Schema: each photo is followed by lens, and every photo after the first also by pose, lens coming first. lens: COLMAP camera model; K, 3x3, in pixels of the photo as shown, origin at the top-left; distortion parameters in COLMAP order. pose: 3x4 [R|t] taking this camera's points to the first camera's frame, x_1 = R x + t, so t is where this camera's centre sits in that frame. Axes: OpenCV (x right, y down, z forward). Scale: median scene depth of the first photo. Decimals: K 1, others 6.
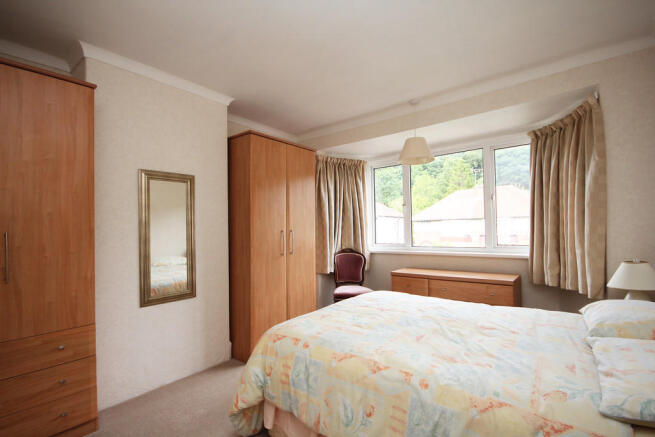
lens RADIAL K [[302.0, 0, 327.4], [0, 302.0, 221.6], [0, 0, 1]] dist [-0.004766, -0.000970]
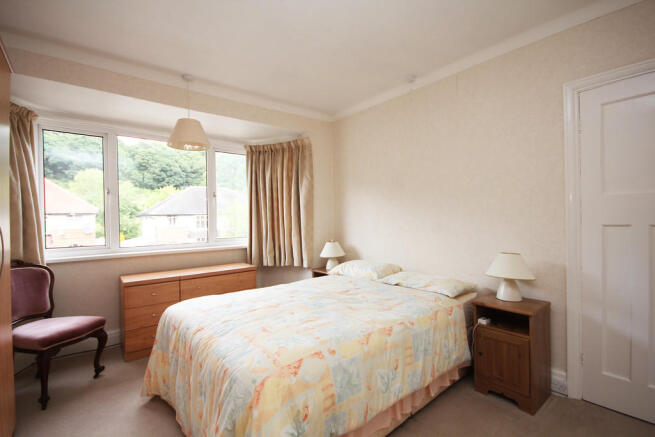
lens RADIAL K [[302.0, 0, 327.4], [0, 302.0, 221.2], [0, 0, 1]] dist [-0.004766, -0.000970]
pose [[0.214614, 0.008069, 0.976666, -0.514744], [-0.010989, 0.999923, -0.005847, 0.018563], [-0.976637, -0.009478, 0.214686, 0.454103]]
